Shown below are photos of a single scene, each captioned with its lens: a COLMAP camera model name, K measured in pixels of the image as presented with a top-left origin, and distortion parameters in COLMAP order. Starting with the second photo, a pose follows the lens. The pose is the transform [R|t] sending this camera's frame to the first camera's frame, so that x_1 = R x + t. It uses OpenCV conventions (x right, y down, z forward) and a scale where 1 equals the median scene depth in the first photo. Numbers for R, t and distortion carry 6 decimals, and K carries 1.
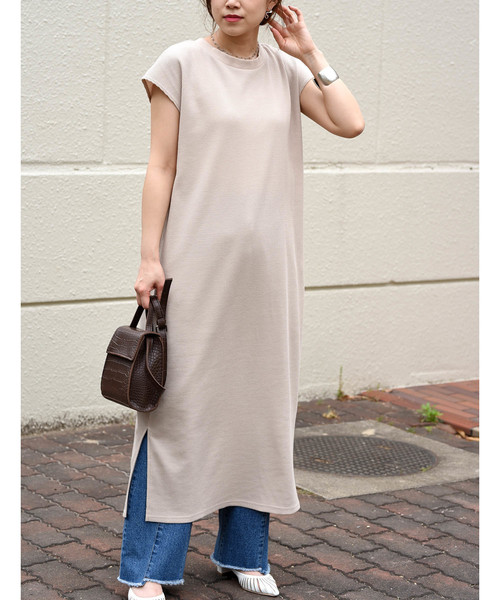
lens RADIAL K [[1572.4, 0, 241.8], [0, 1572.4, 299.2], [0, 0, 1]] dist [-0.056741, -0.524943]
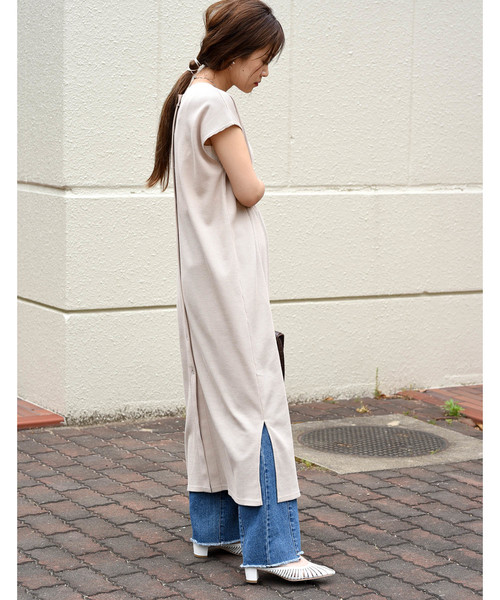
lens RADIAL K [[1564.8, 0, 235.2], [0, 1564.8, 328.8], [0, 0, 1]] dist [-0.036931, -0.908795]
pose [[0.996507, -0.004974, -0.083365, 0.062658], [0.004714, 0.999983, -0.003315, 0.020494], [0.083380, 0.002910, 0.996514, -0.126317]]
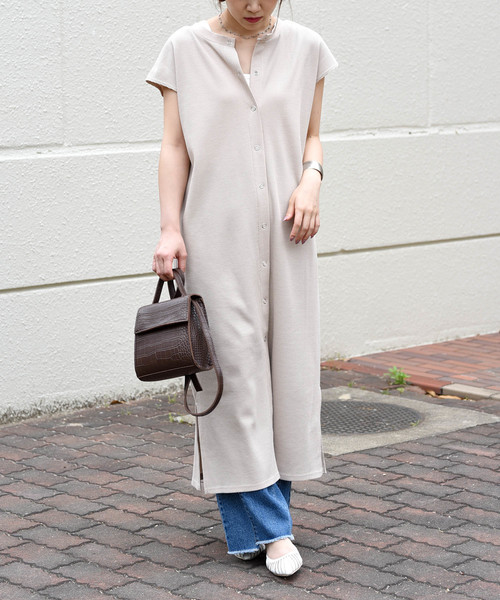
lens RADIAL K [[1744.0, 0, 250.0], [0, 1744.0, 300.0], [0, 0, 1]] dist [-0.086219, -0.826926]
pose [[0.991859, -0.066652, 0.108502, -0.097906], [0.067039, 0.997750, 0.000085, 0.018887], [-0.108263, 0.007190, 0.994096, -0.105206]]
